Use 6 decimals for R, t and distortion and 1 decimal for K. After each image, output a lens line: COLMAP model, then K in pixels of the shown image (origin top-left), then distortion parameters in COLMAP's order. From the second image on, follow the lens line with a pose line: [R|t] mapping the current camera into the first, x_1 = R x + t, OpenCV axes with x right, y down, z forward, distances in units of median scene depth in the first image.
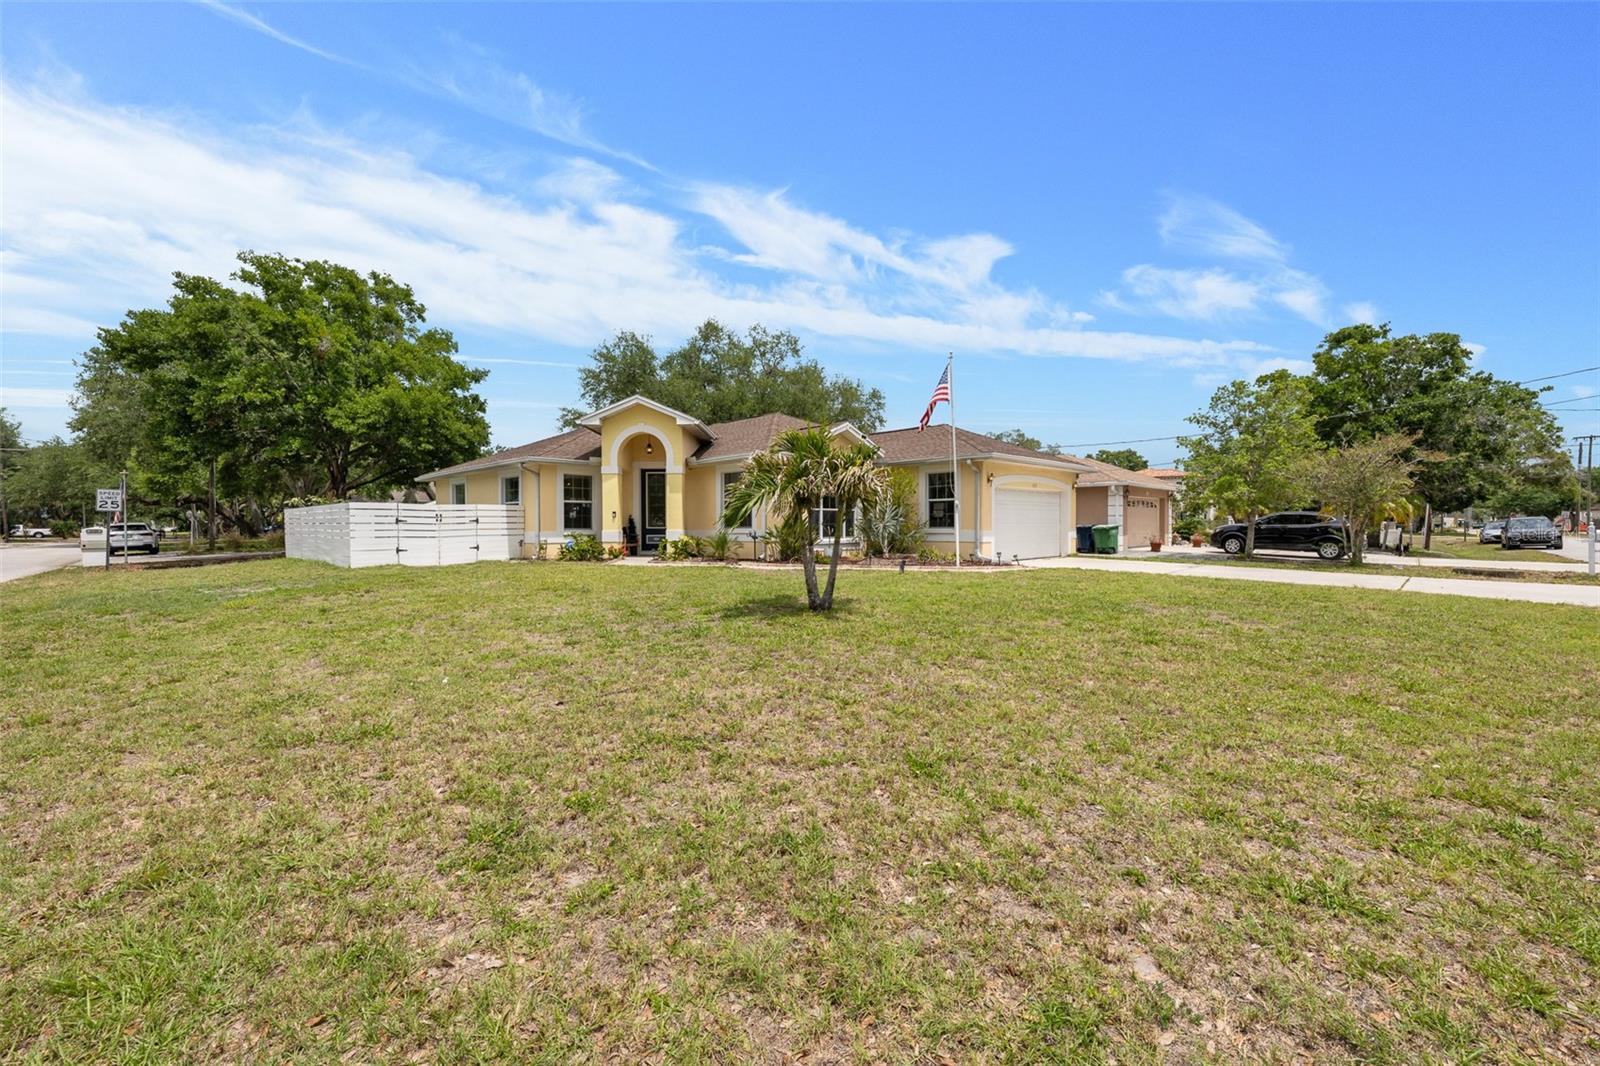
lens RADIAL K [[641.3, 0, 797.2], [0, 641.3, 534.1], [0, 0, 1]] dist [0.003197, -0.000129]
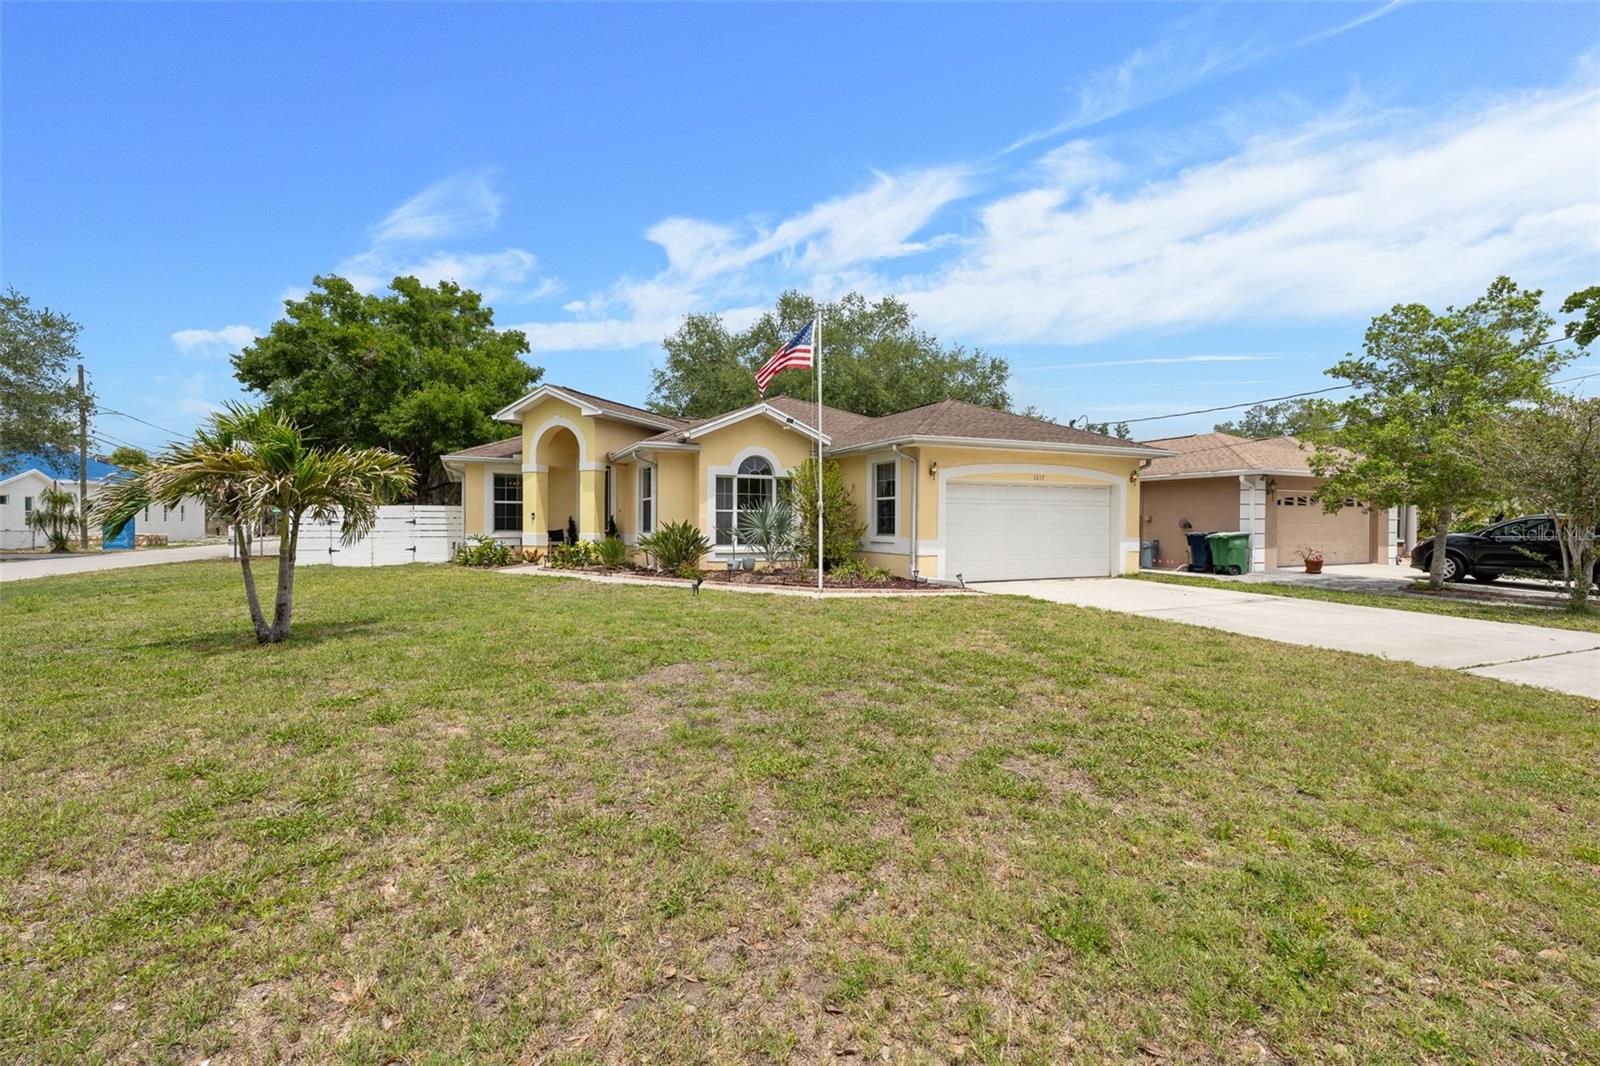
lens RADIAL K [[712.1, 0, 790.7], [0, 712.1, 526.4], [0, 0, 1]] dist [0.002563, 0.000215]
pose [[0.940180, 0.008551, -0.340569, 0.331734], [-0.012182, 0.999889, -0.008525, -0.009378], [0.340459, 0.012164, 0.940181, 0.132945]]
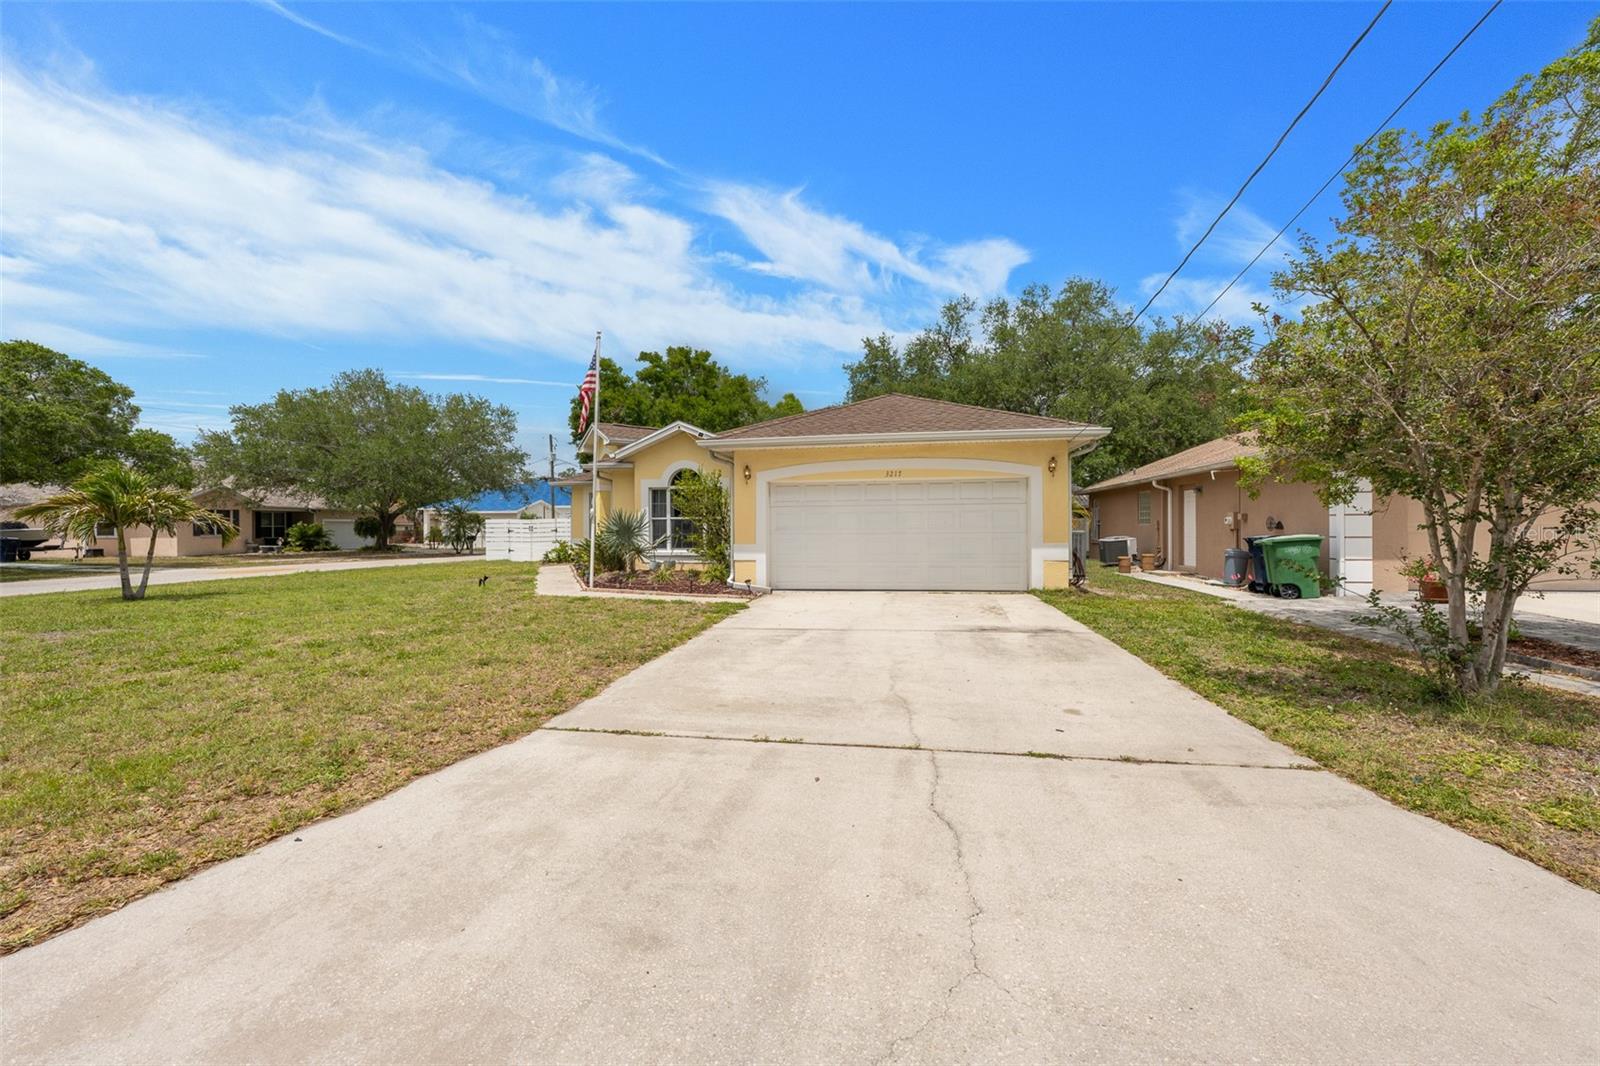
lens RADIAL K [[641.3, 0, 791.8], [0, 641.3, 522.2], [0, 0, 1]] dist [0.003197, -0.000129]
pose [[0.588177, -0.009878, -0.808672, 0.715579], [-0.007853, 0.999809, -0.017925, -0.014151], [0.808694, 0.016893, 0.587987, 0.476616]]
